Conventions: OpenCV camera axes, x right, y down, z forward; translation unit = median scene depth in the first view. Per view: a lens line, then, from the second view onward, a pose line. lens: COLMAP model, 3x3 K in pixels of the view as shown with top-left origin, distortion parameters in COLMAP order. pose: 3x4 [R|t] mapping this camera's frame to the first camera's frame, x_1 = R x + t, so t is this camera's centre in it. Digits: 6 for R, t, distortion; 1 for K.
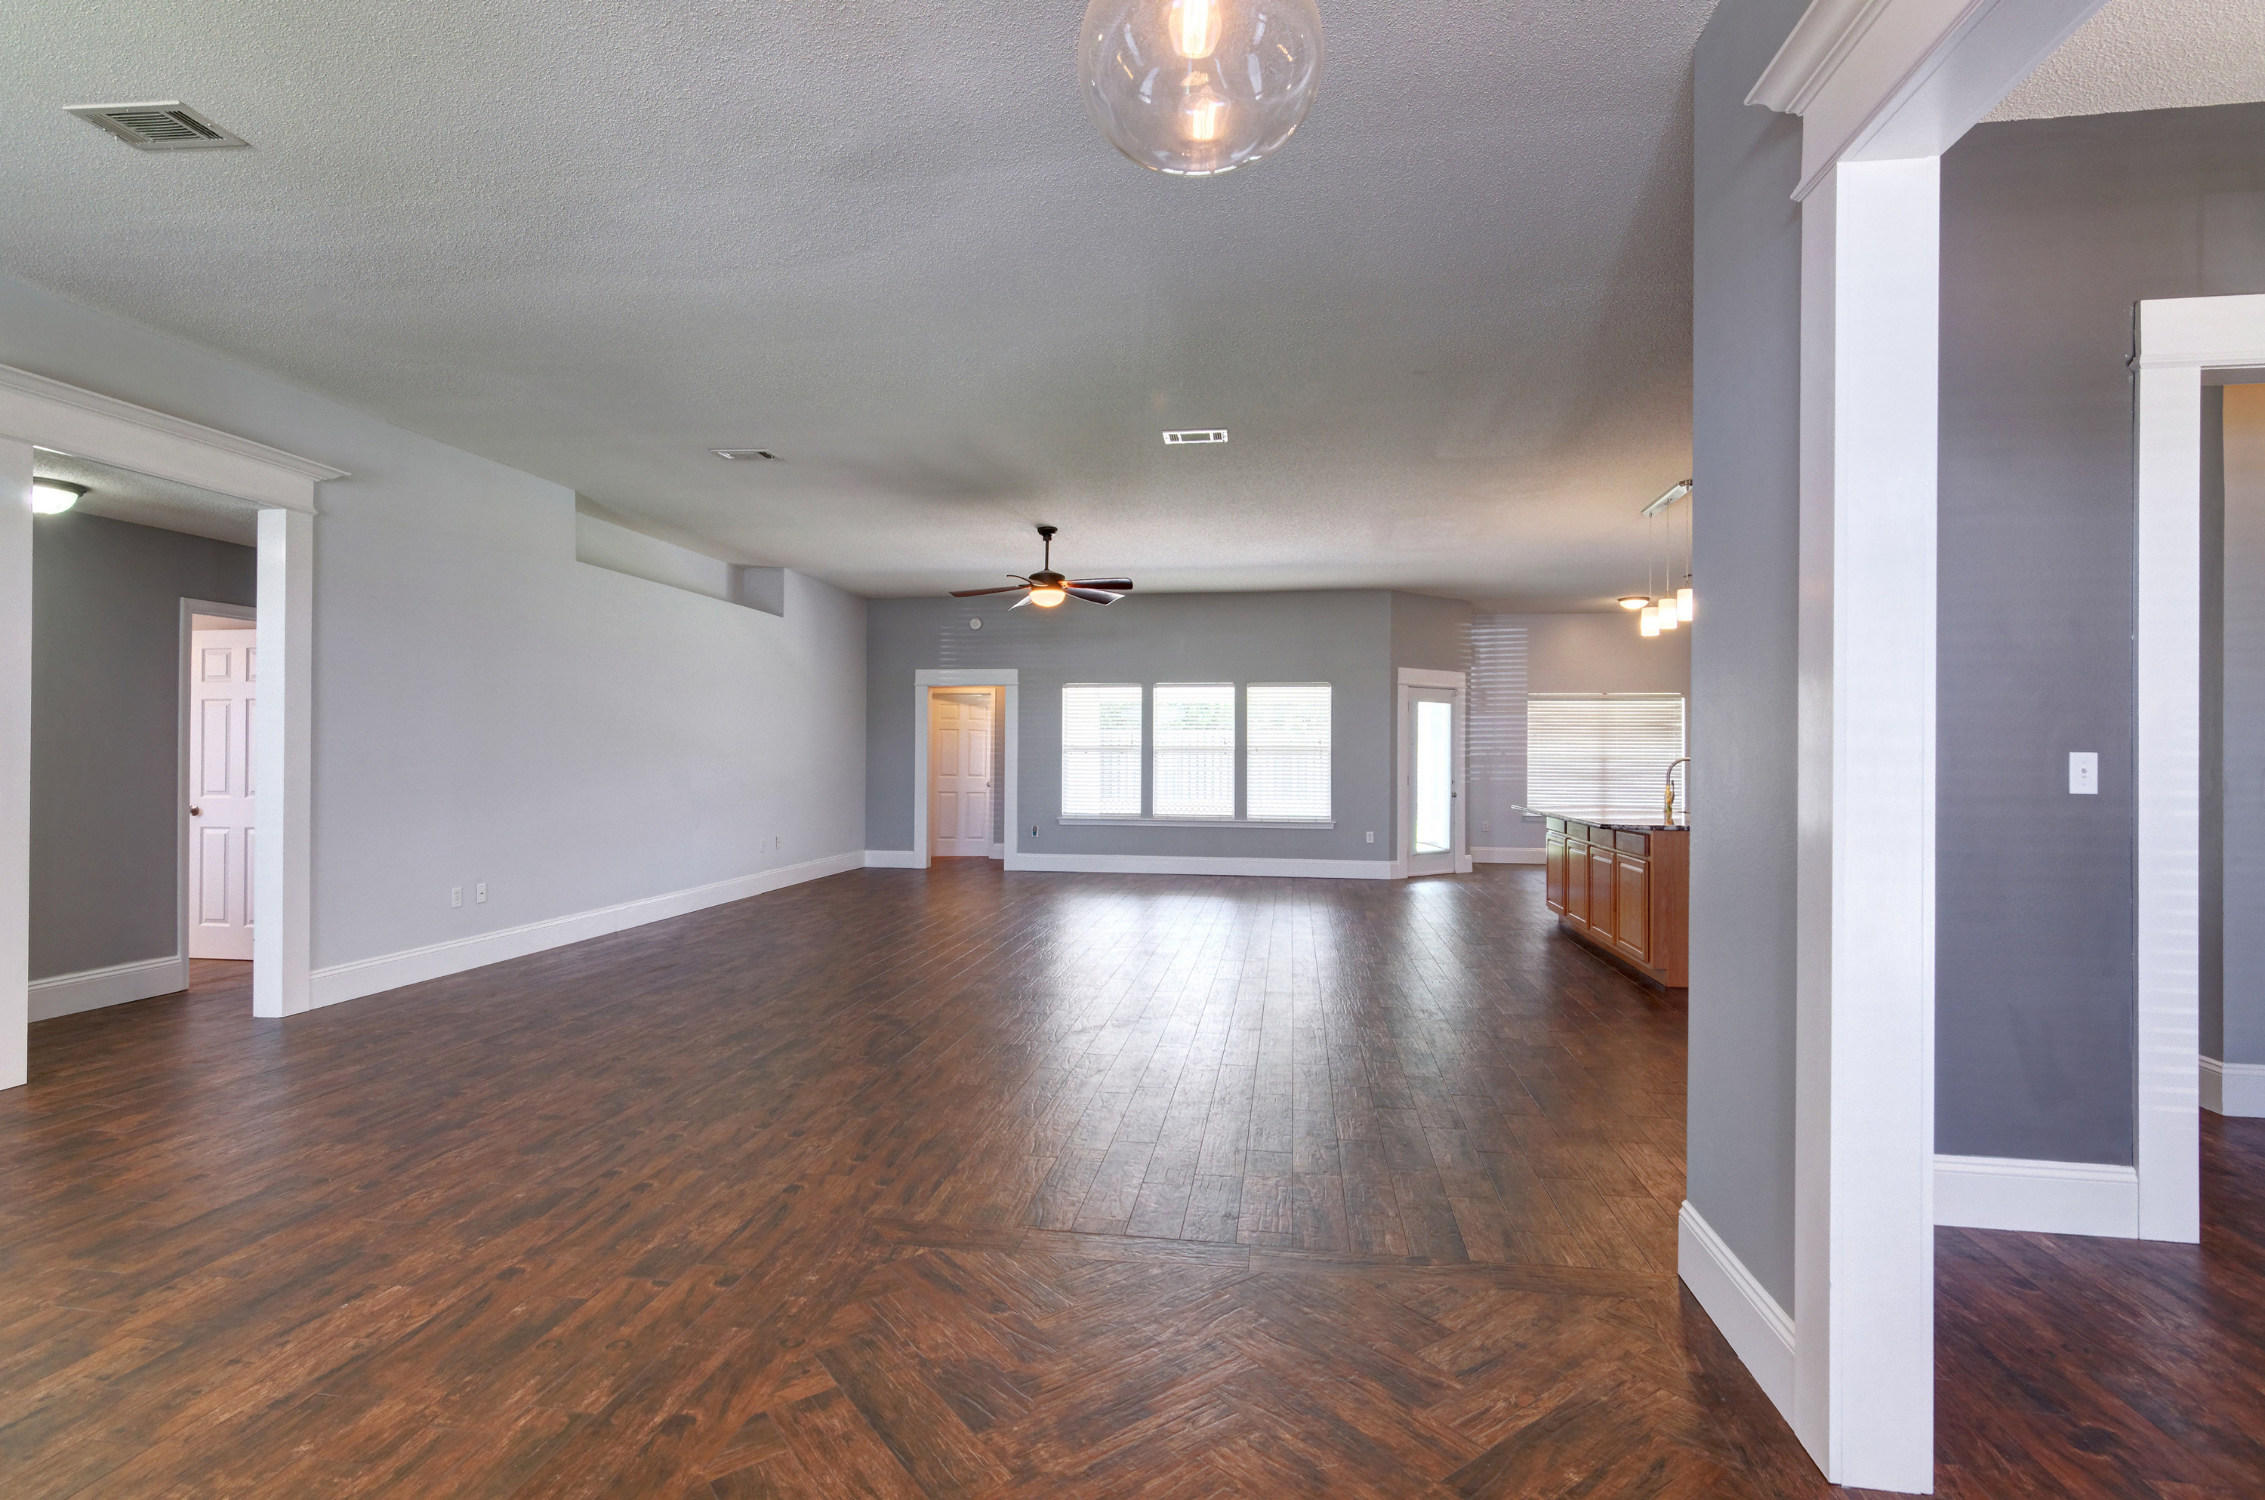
lens RADIAL K [[1081.6, 0, 1126.2], [0, 1081.6, 748.6], [0, 0, 1]] dist [0.005676, 0.000353]
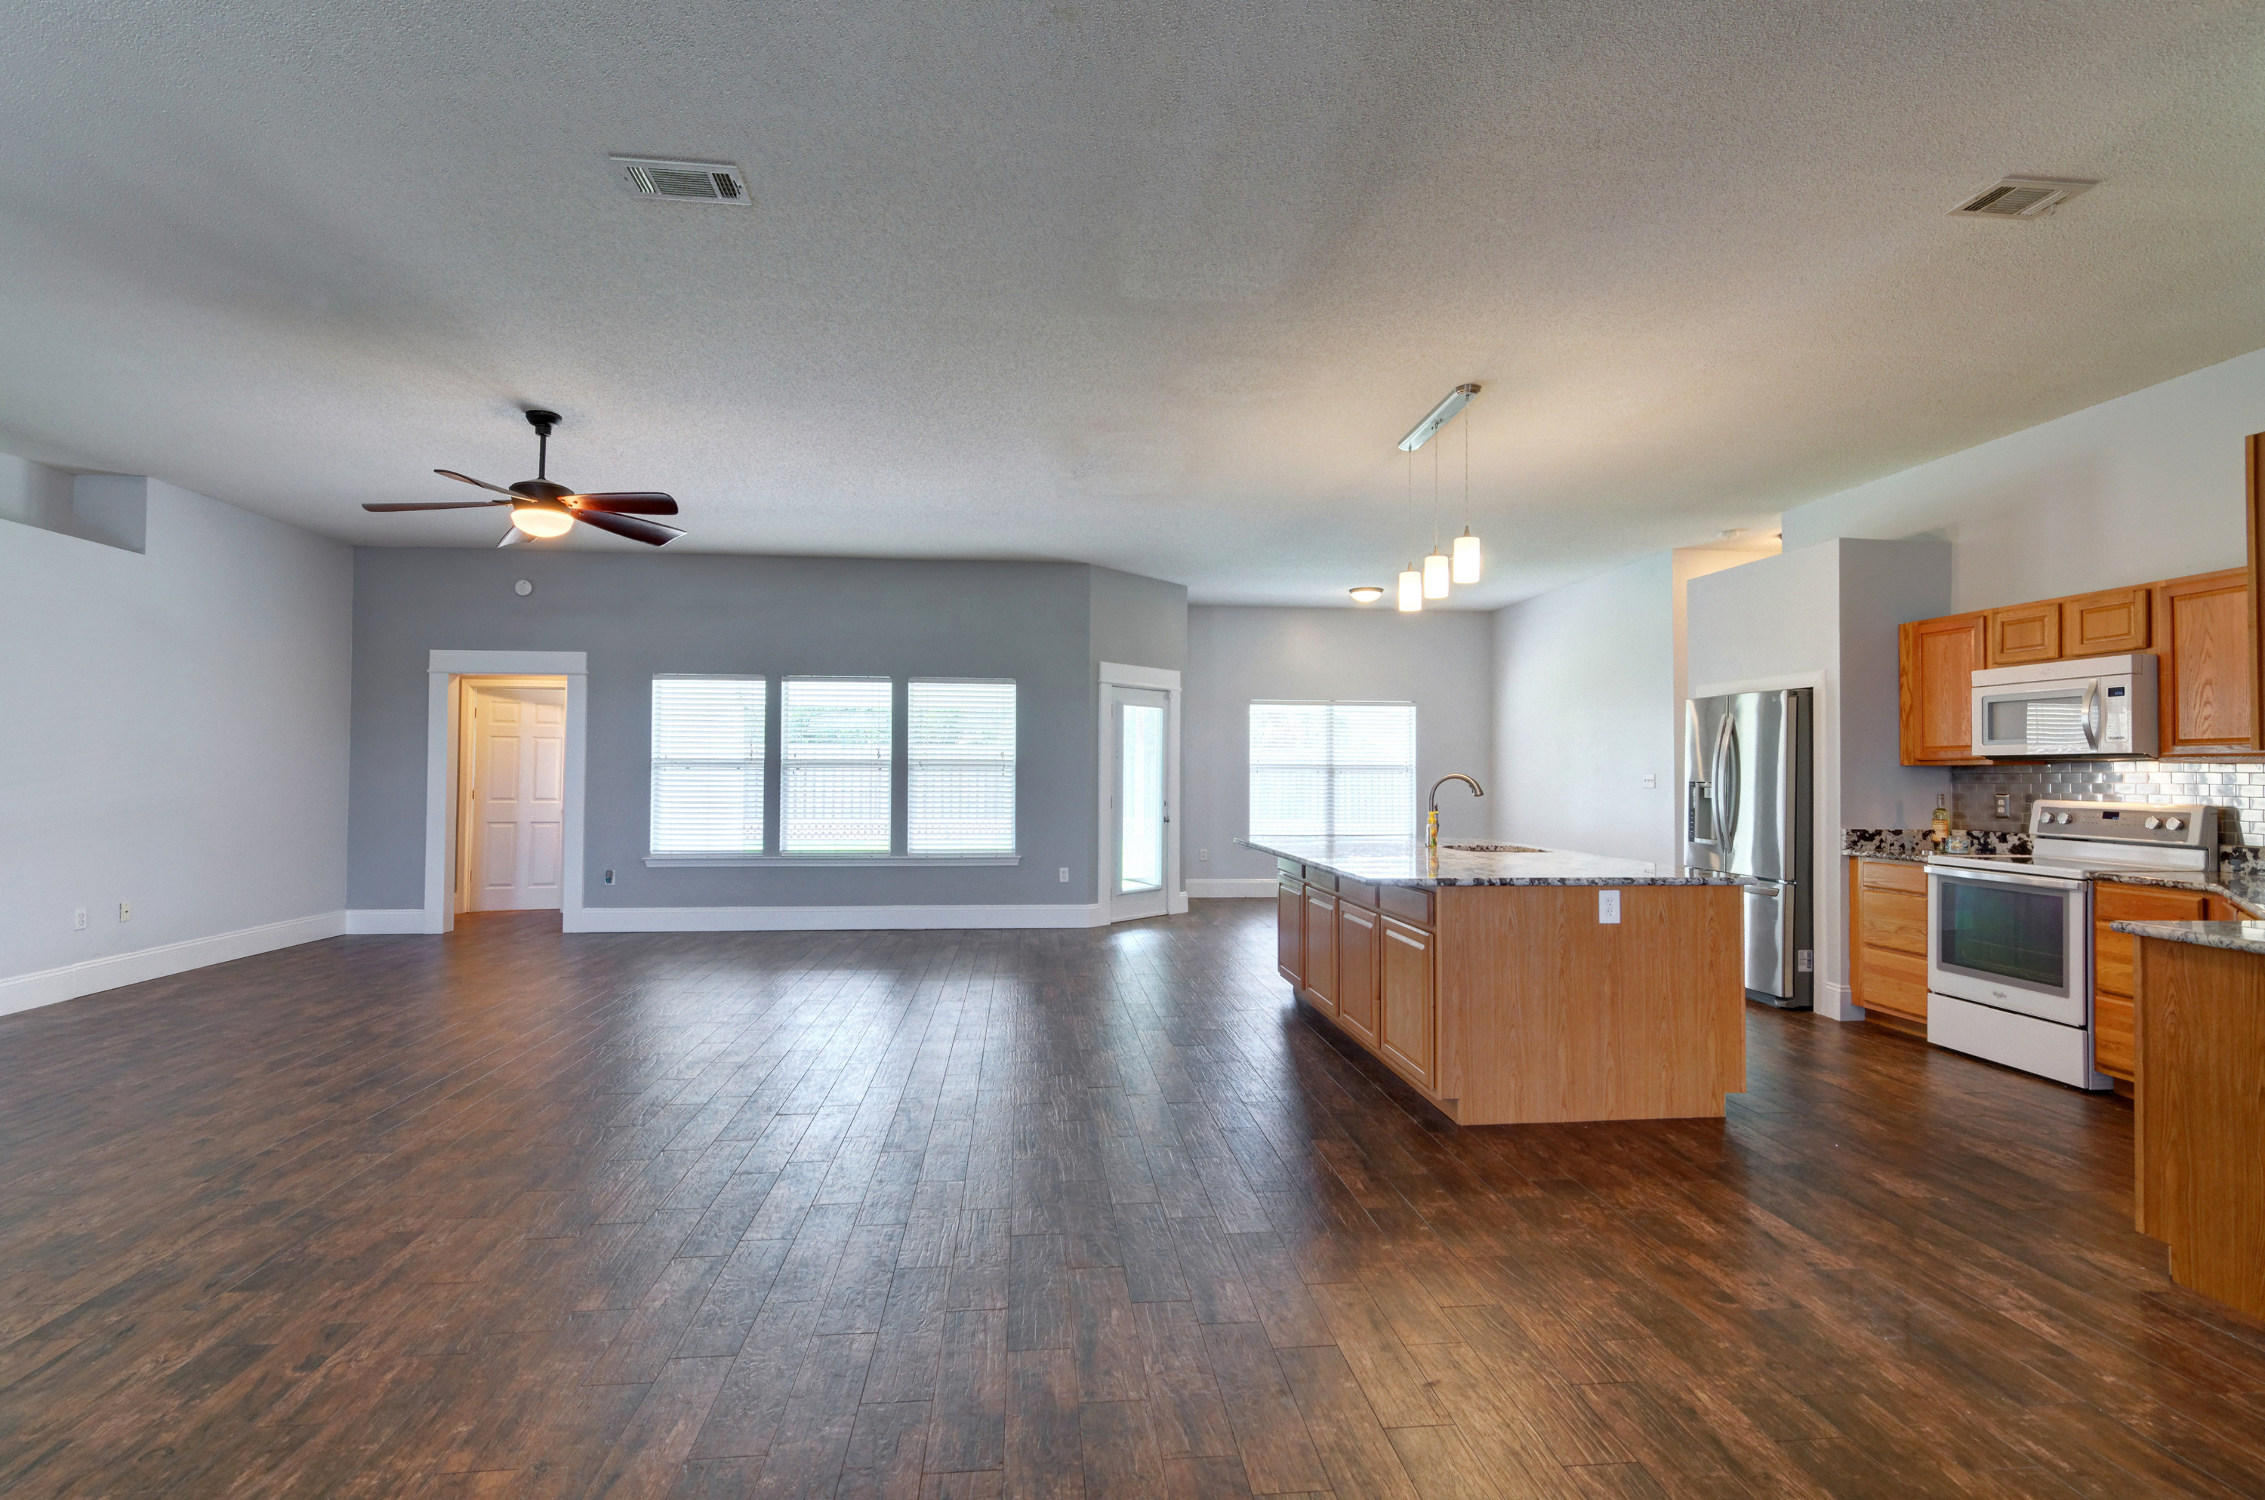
lens RADIAL K [[1081.6, 0, 1126.2], [0, 1081.6, 748.6], [0, 0, 1]] dist [0.005676, 0.000353]
pose [[0.969761, 0.004483, 0.244015, 0.075411], [-0.001060, 0.999899, -0.014157, 0.000735], [-0.244054, 0.013470, 0.969668, 0.218510]]
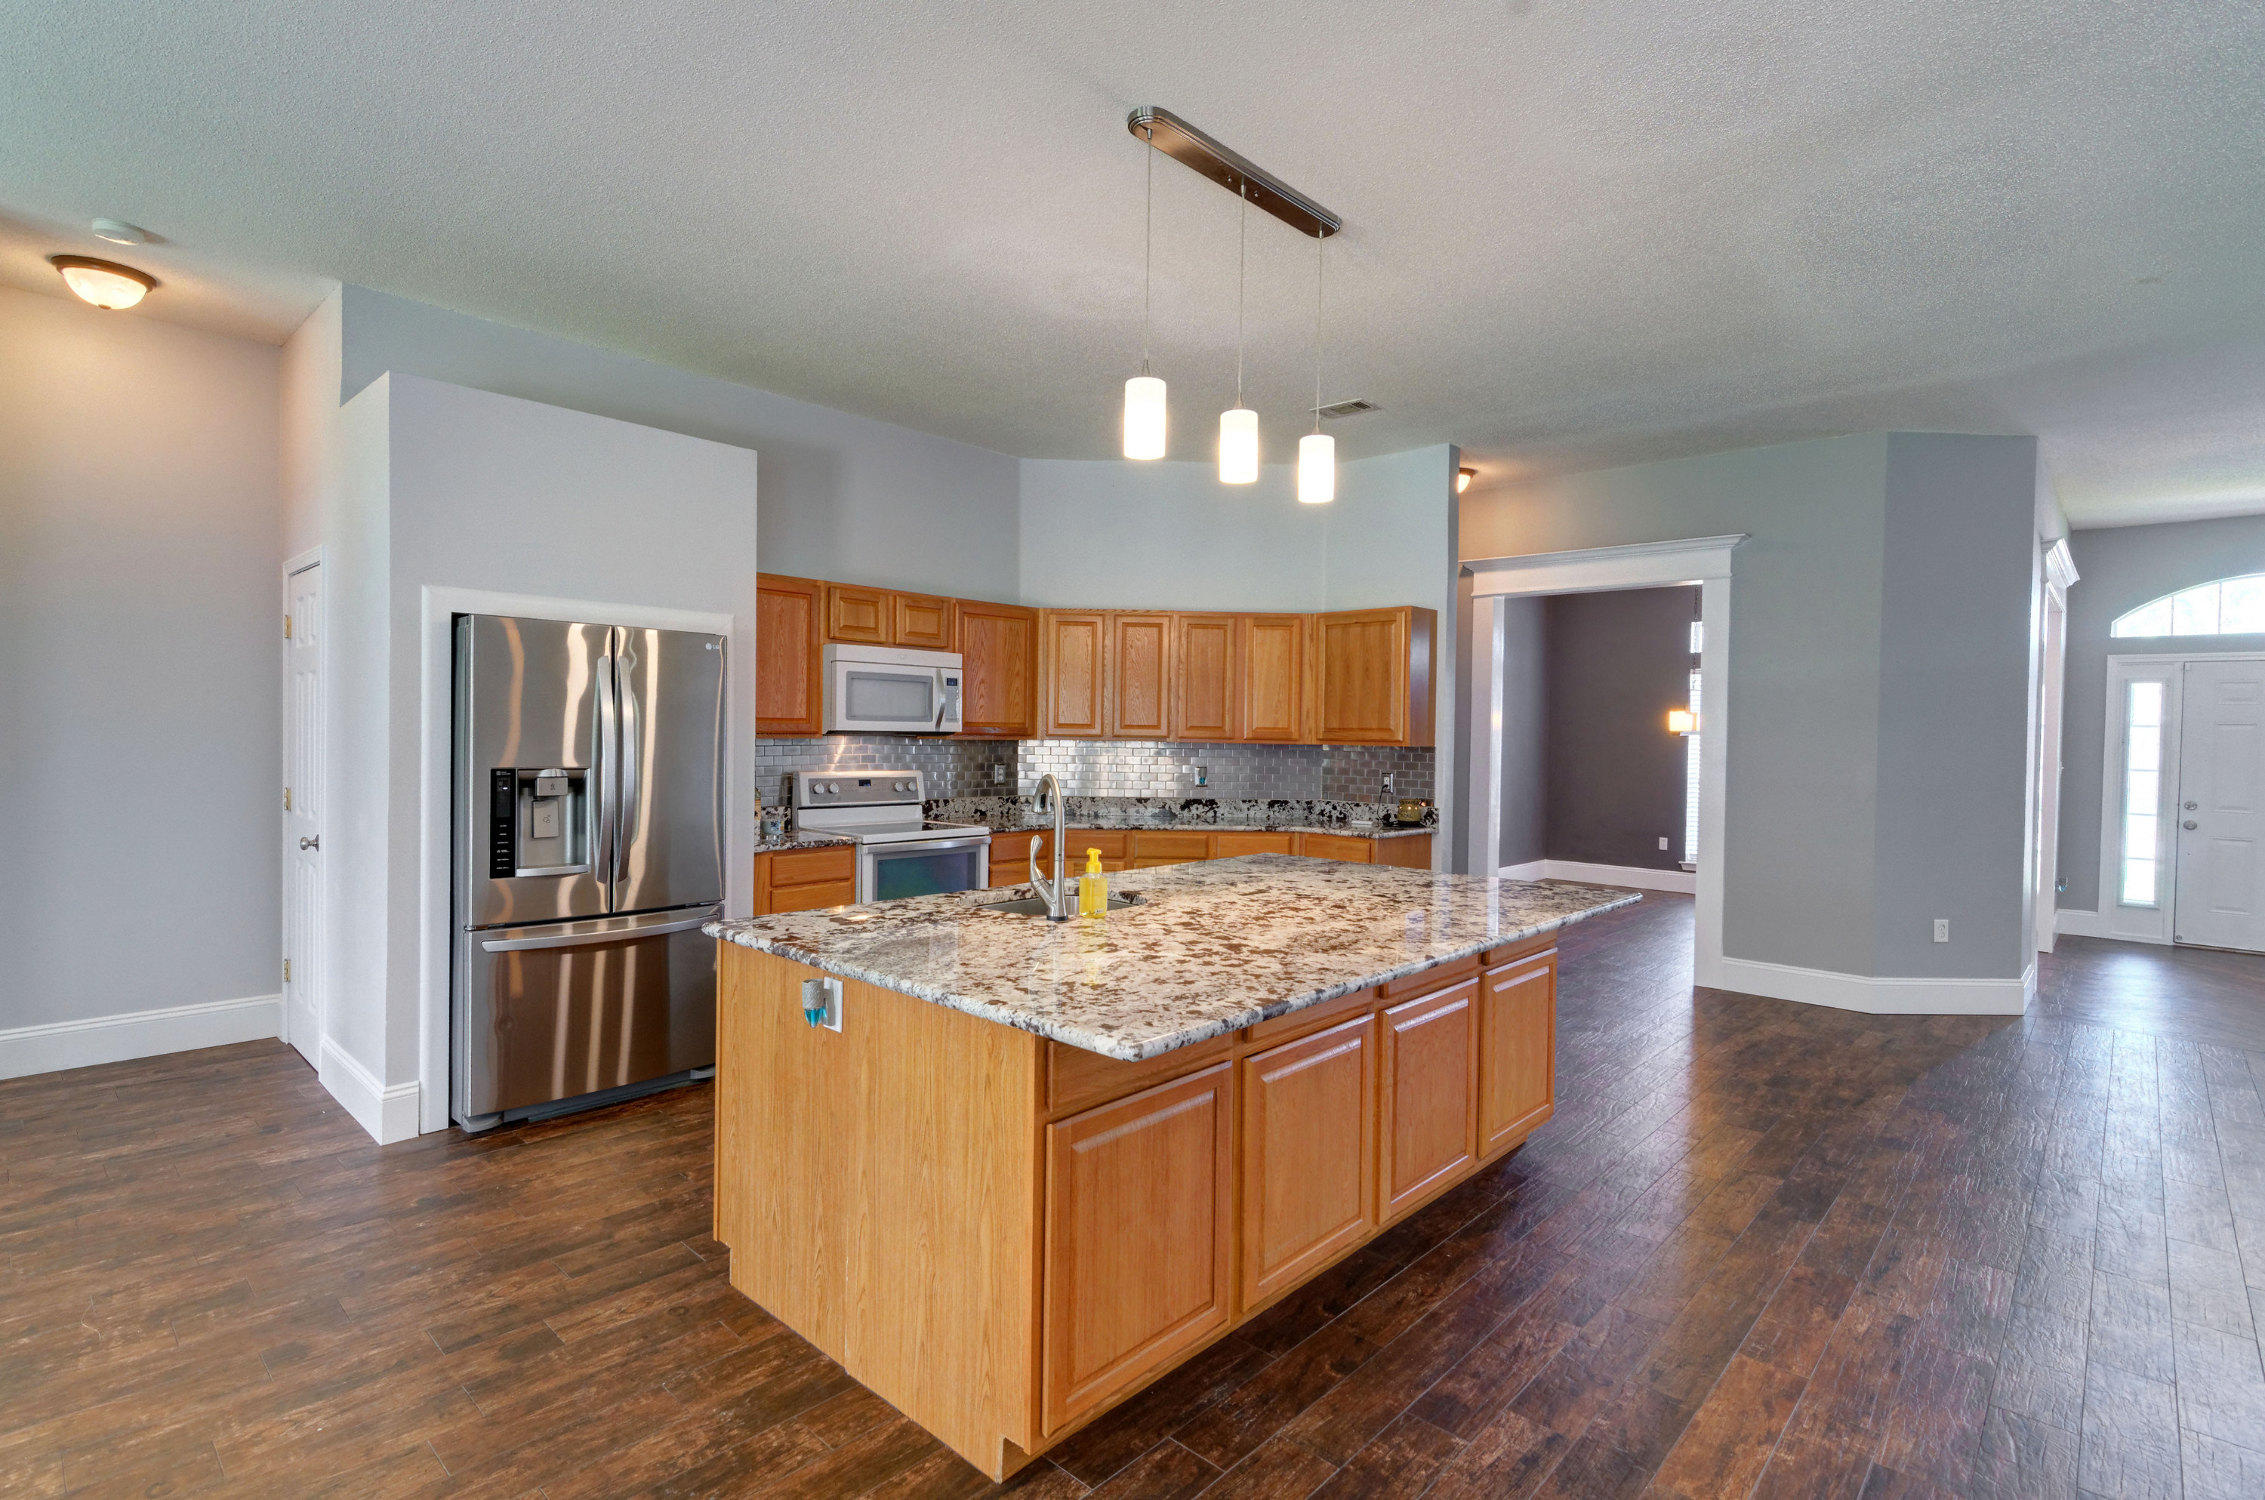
lens RADIAL K [[1081.6, 0, 1126.2], [0, 1081.6, 748.6], [0, 0, 1]] dist [0.005676, 0.000353]
pose [[-0.825454, -0.029985, 0.563673, 0.182799], [-0.025509, 0.999549, 0.015817, -0.005714], [-0.563893, -0.001322, -0.825847, 0.881445]]
